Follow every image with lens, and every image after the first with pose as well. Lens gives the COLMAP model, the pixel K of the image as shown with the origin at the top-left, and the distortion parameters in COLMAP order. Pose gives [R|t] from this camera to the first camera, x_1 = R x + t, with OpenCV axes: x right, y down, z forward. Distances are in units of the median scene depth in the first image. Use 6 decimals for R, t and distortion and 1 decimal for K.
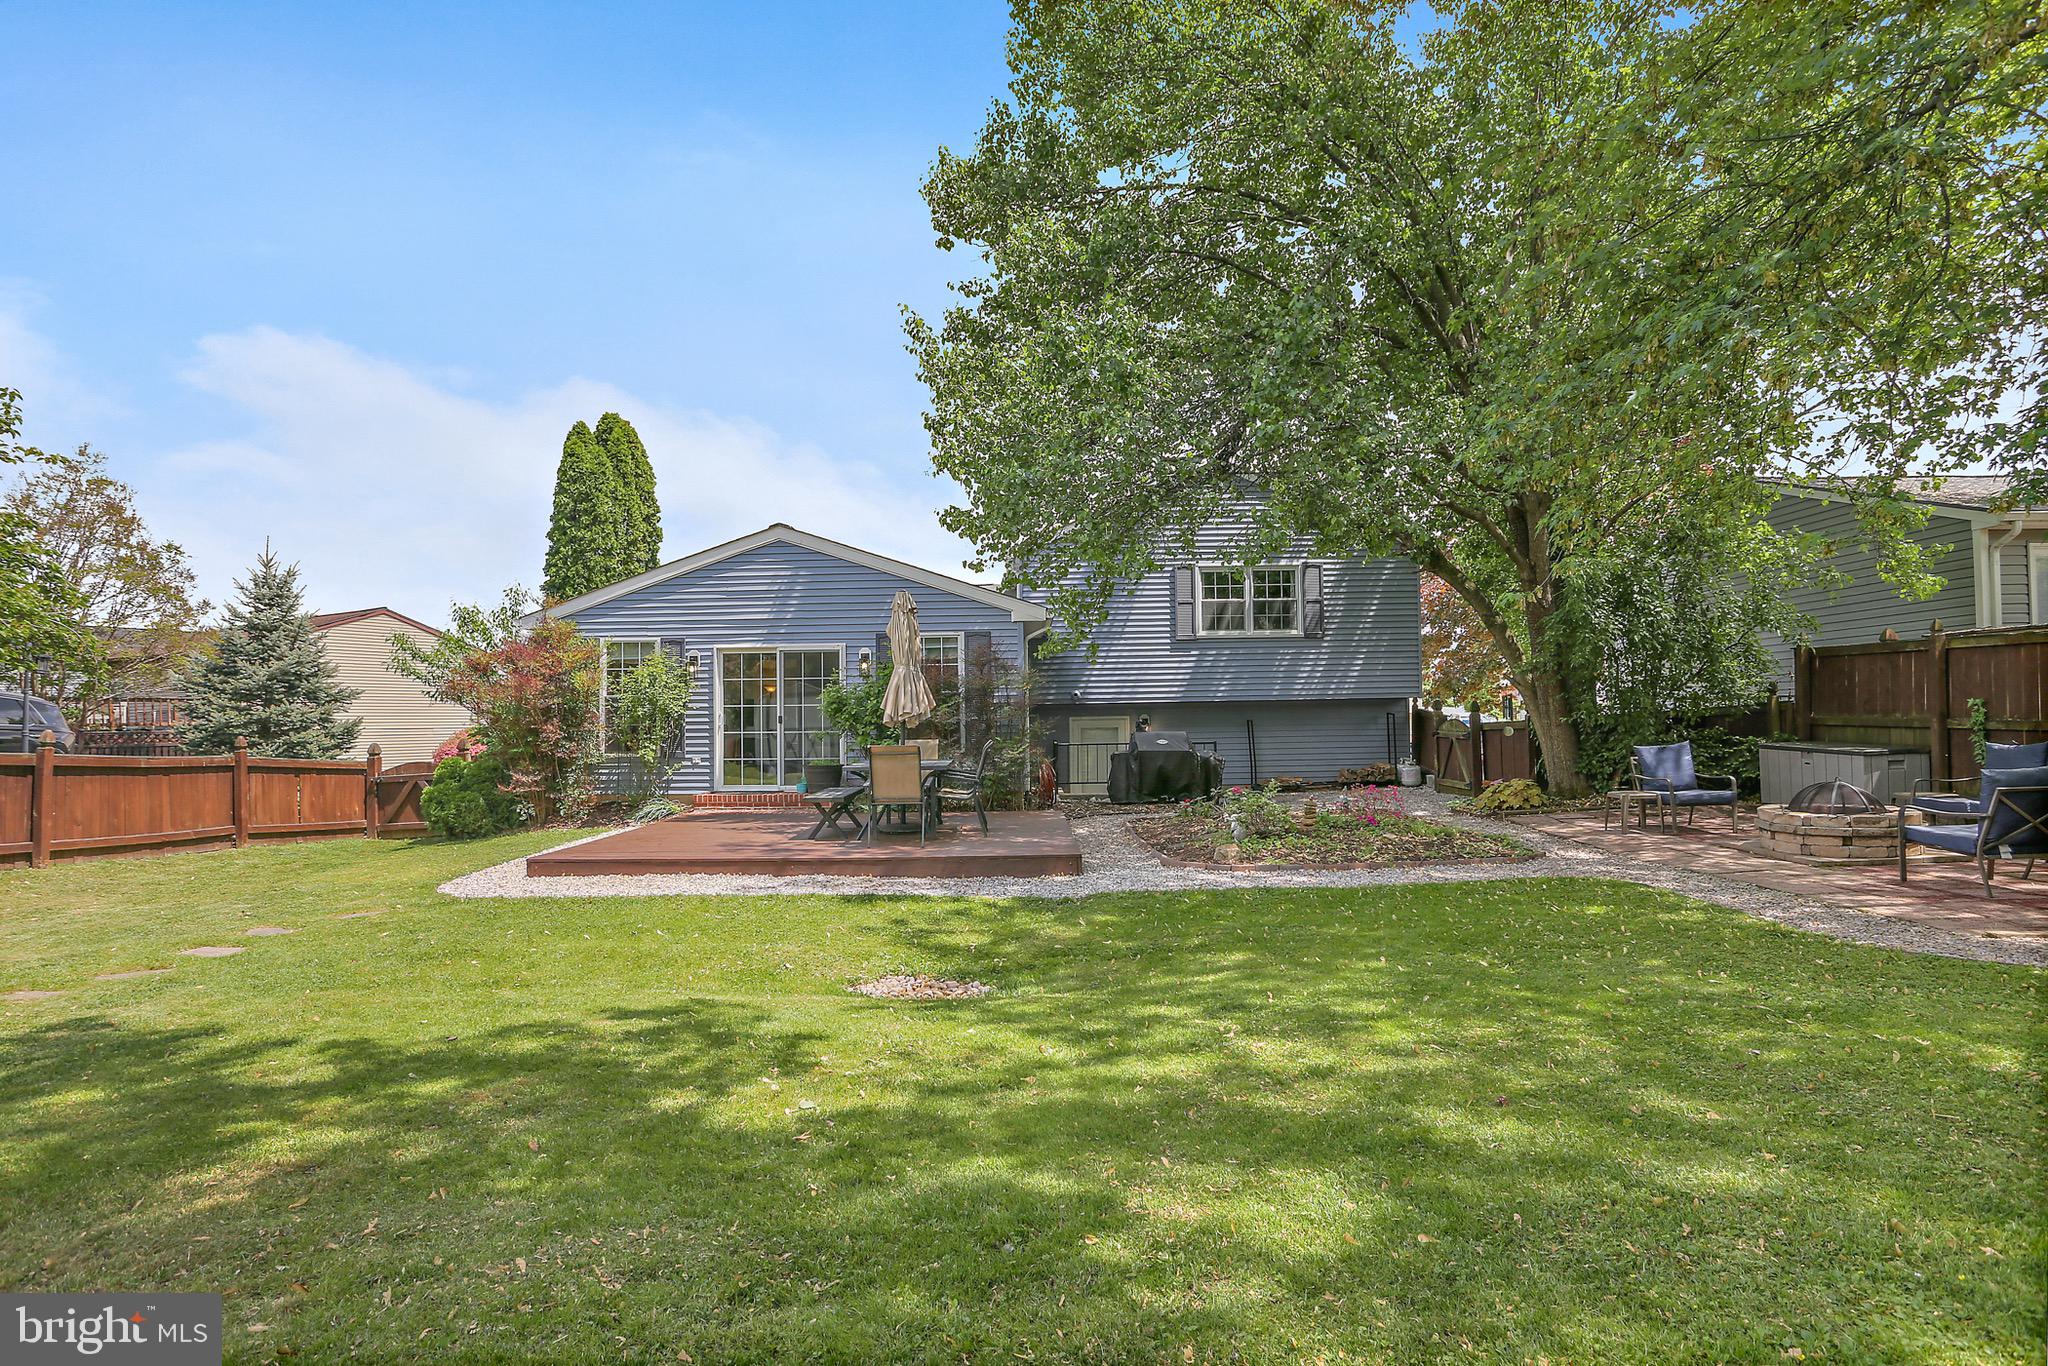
lens RADIAL K [[1014.5, 0, 1012.9], [0, 1014.5, 706.6], [0, 0, 1]] dist [-0.072092, 0.030775]
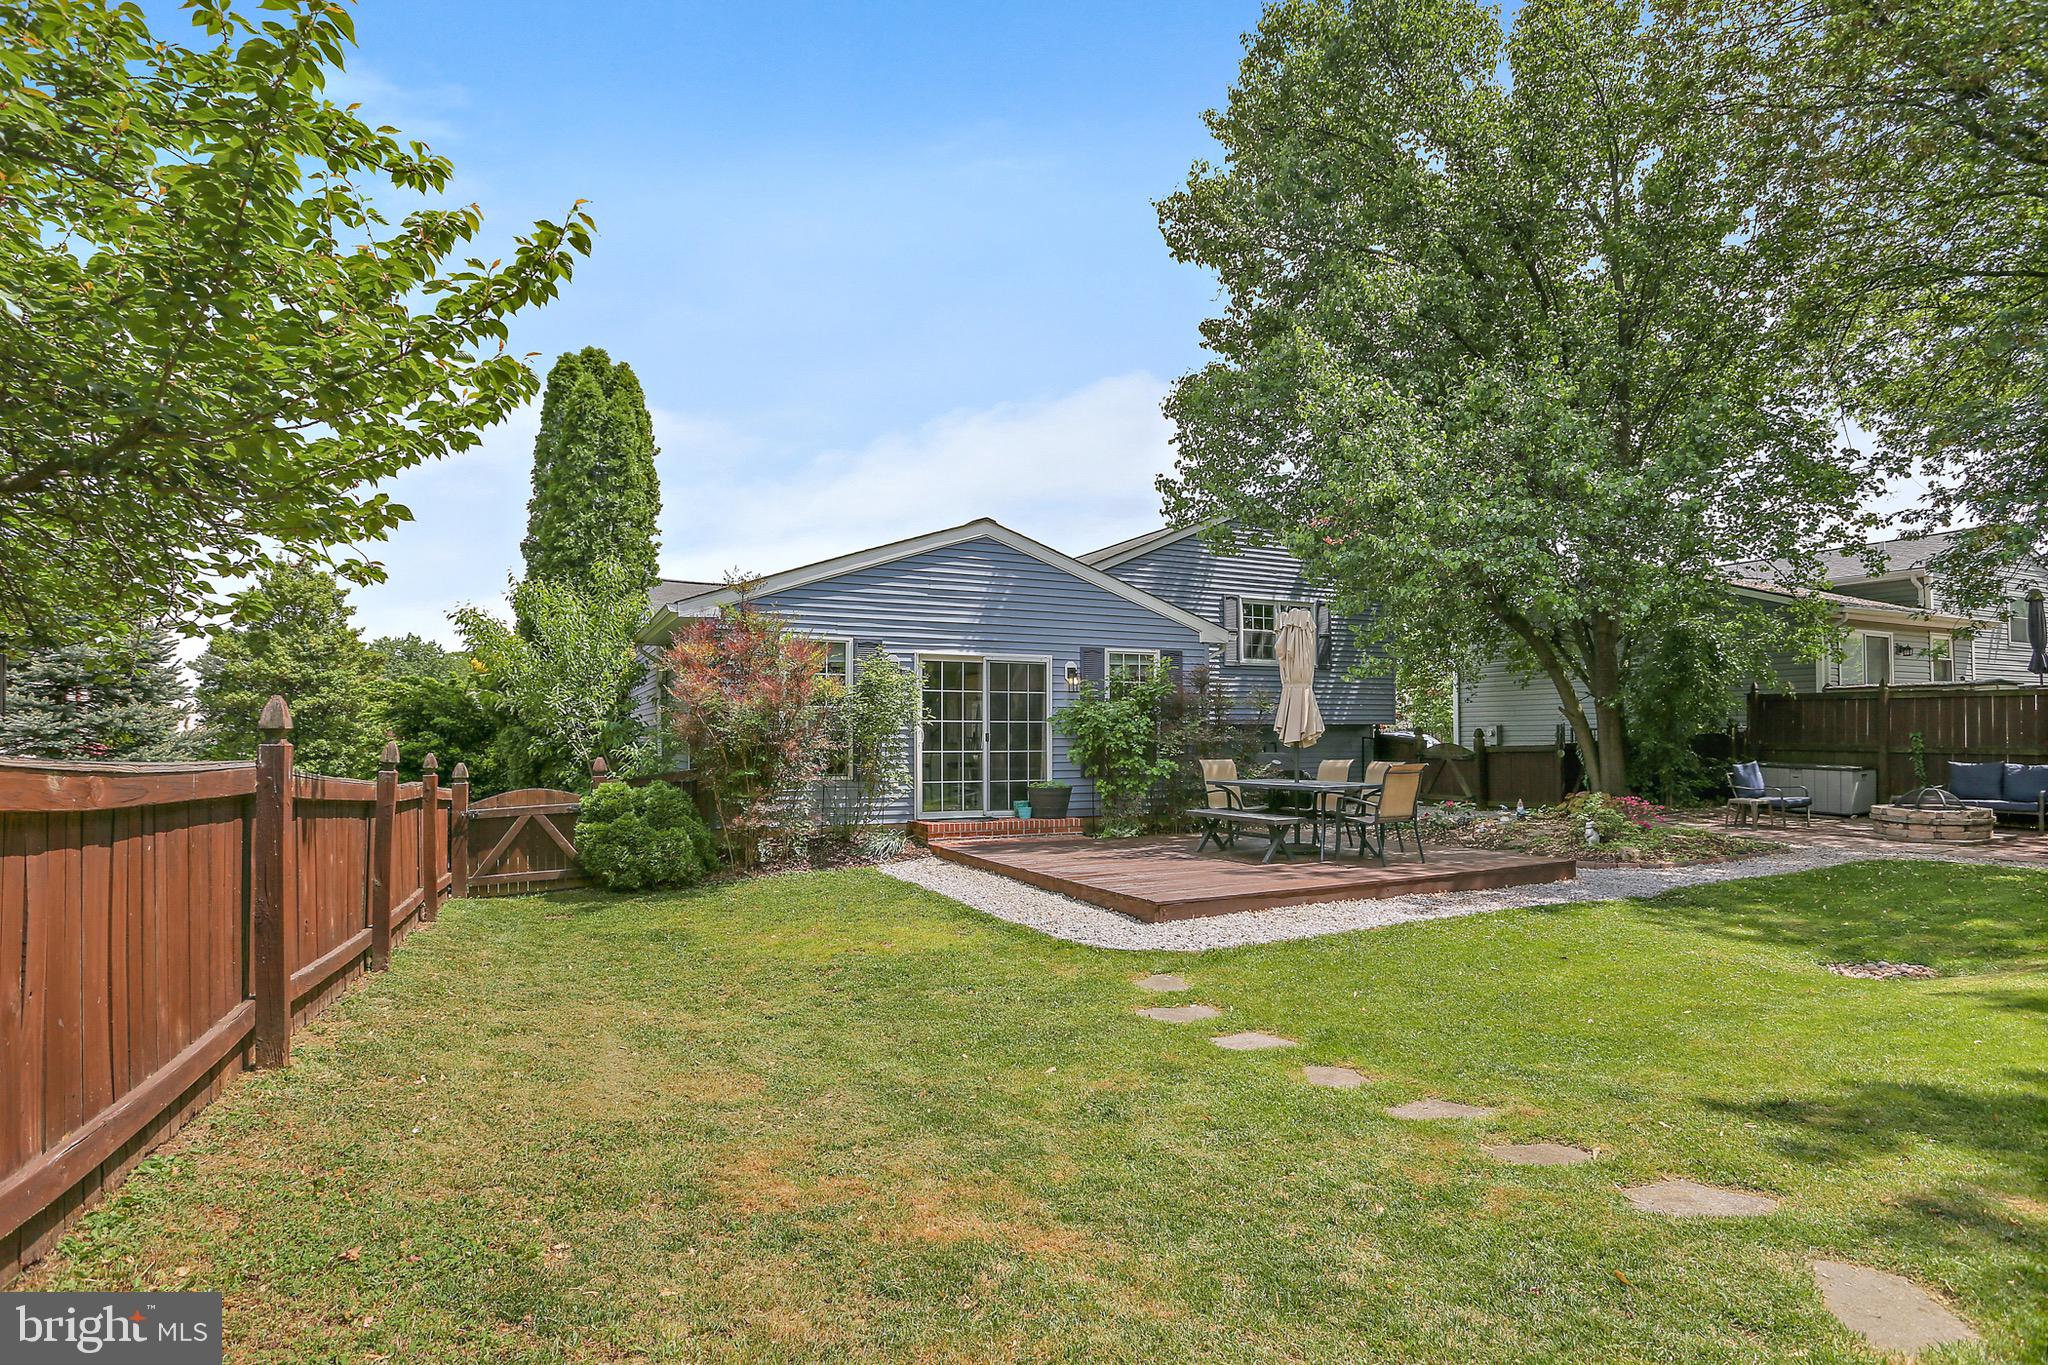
lens RADIAL K [[1026.5, 0, 1033.3], [0, 1026.5, 719.0], [0, 0, 1]] dist [-0.029637, 0.000439]
pose [[0.886061, 0.019854, 0.463143, -0.663893], [-0.015391, 0.999792, -0.013414, 0.009043], [-0.463313, 0.004757, 0.886182, 0.191103]]
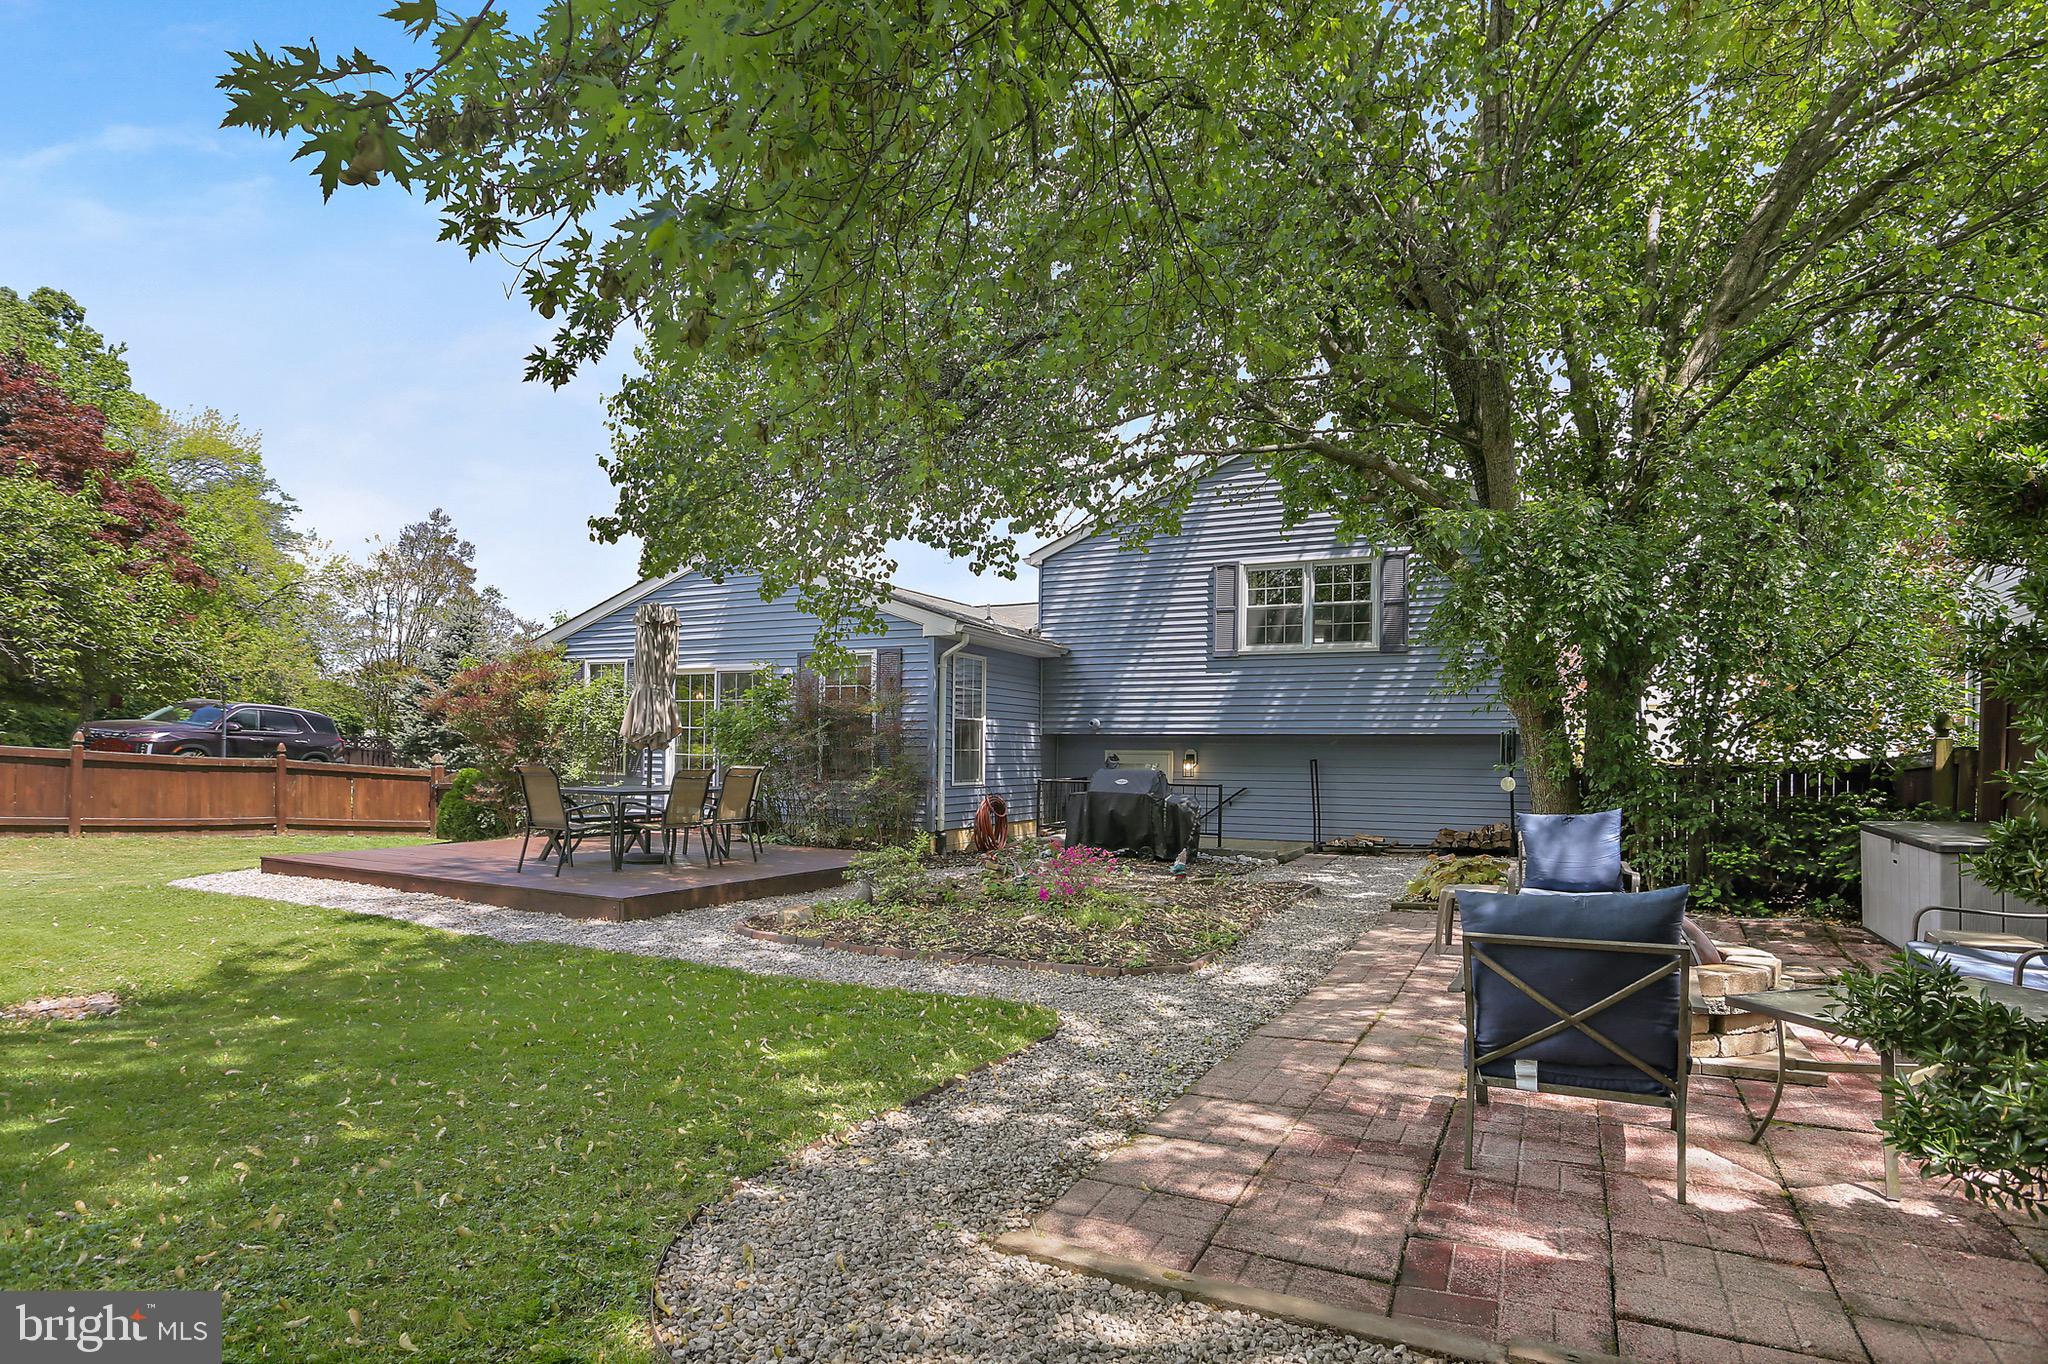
lens RADIAL K [[1060.0, 0, 1020.9], [0, 1060.0, 720.3], [0, 0, 1]] dist [-0.086434, 0.037046]
pose [[0.902248, 0.014871, -0.430962, 0.504216], [-0.022491, 0.999668, -0.012592, -0.001740], [0.430631, 0.021054, 0.902282, 0.229928]]
